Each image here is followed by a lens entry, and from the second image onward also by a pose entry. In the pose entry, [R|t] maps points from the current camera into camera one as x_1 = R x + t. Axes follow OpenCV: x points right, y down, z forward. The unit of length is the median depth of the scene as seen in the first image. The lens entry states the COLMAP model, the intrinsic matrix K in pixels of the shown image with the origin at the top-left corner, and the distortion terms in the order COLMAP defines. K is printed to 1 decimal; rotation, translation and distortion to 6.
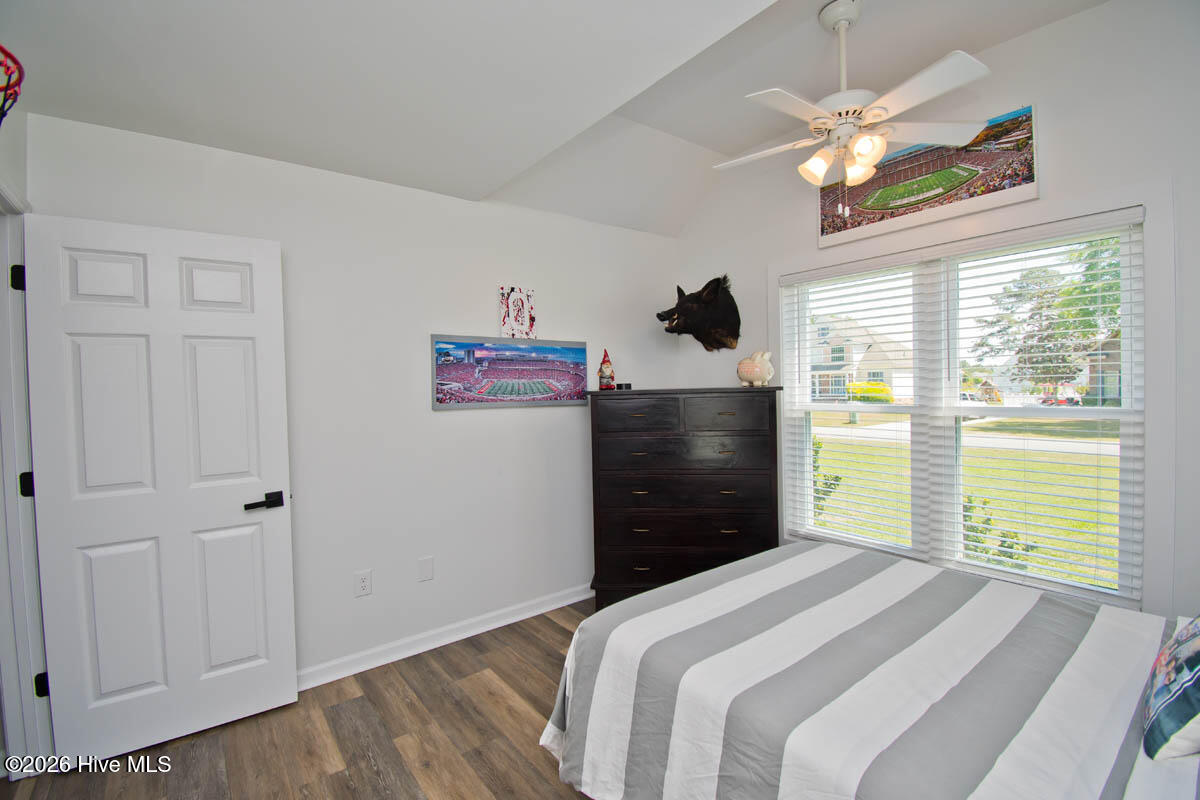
lens RADIAL K [[540.0, 0, 600.0], [0, 540.0, 400.0], [0, 0, 1]] dist [0.020041, -0.026265]
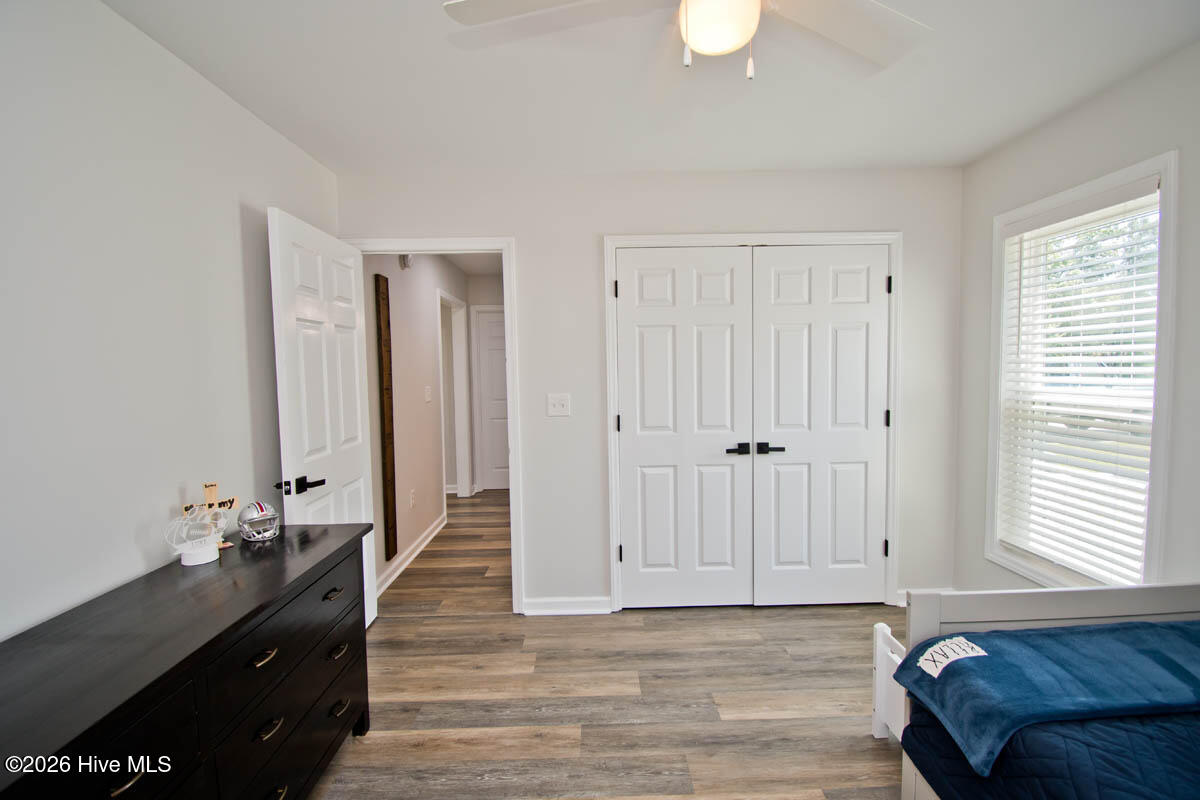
lens RADIAL K [[487.6, 0, 601.9], [0, 487.6, 386.4], [0, 0, 1]] dist [0.000876, 0.000036]
pose [[0.805965, 0.034588, -0.590952, -0.214720], [-0.021140, 0.999336, 0.029659, 0.008694], [0.591586, -0.011411, 0.806161, -0.165852]]
